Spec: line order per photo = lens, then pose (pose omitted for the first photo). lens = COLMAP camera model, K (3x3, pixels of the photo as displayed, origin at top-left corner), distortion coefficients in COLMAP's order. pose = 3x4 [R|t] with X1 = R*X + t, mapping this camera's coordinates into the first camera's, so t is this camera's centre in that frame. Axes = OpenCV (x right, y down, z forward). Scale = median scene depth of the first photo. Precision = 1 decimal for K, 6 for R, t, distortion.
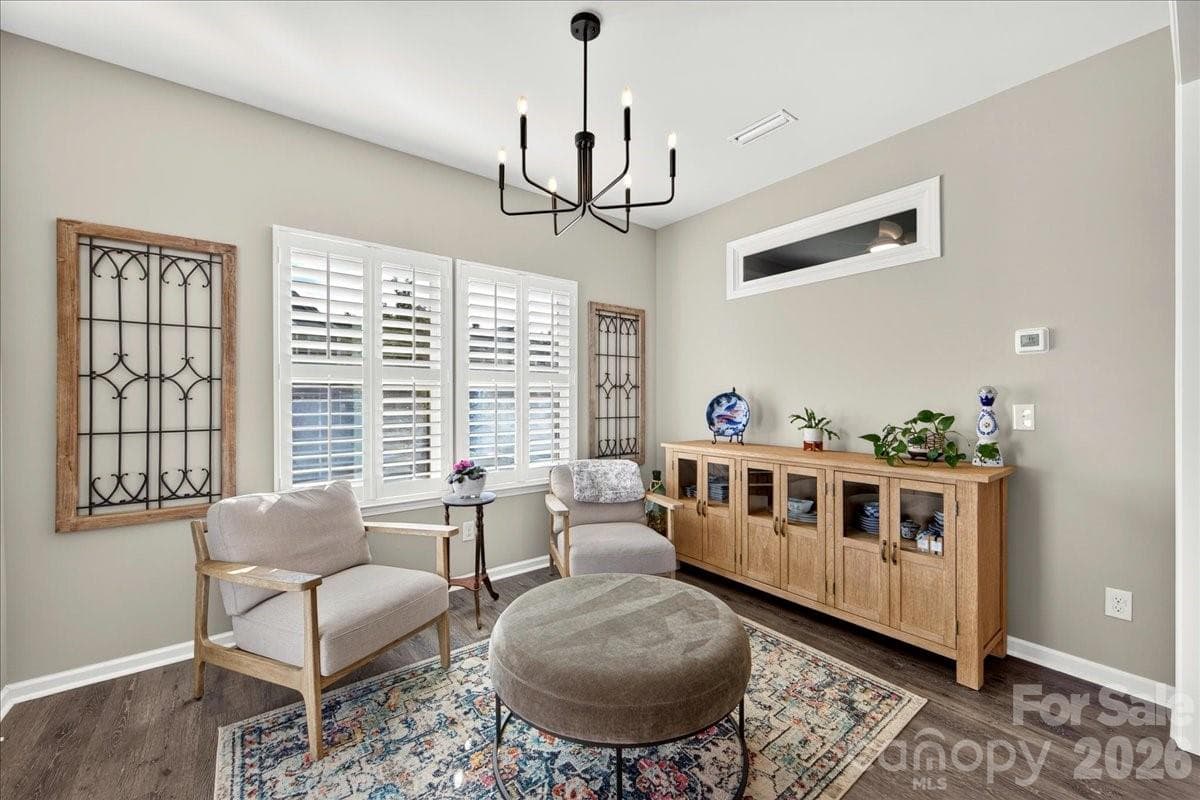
lens RADIAL K [[472.0, 0, 605.2], [0, 472.0, 402.0], [0, 0, 1]] dist [0.000737, -0.000770]
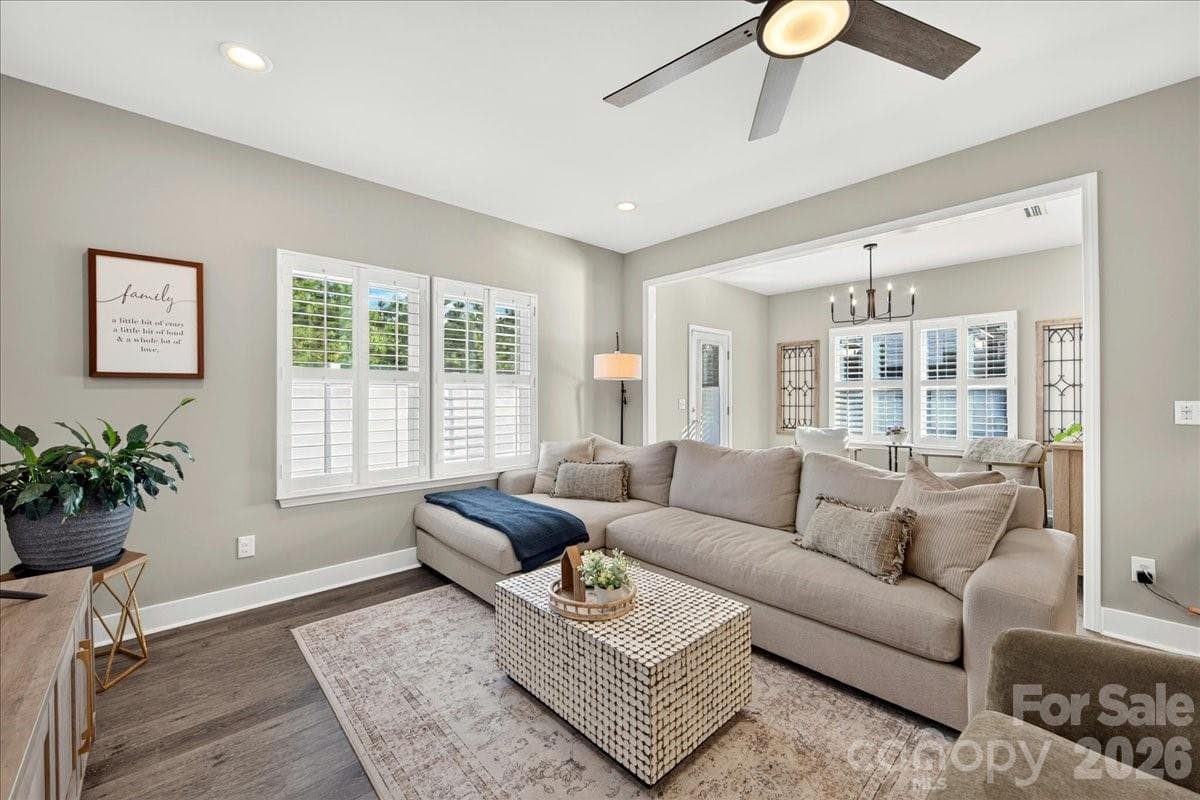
lens RADIAL K [[472.0, 0, 604.3], [0, 472.0, 393.9], [0, 0, 1]] dist [0.000737, -0.000770]
pose [[0.089567, 0.003772, -0.995974, 1.939521], [-0.002384, 0.999991, 0.003573, -0.022752], [0.995978, 0.002054, 0.089575, -0.516451]]
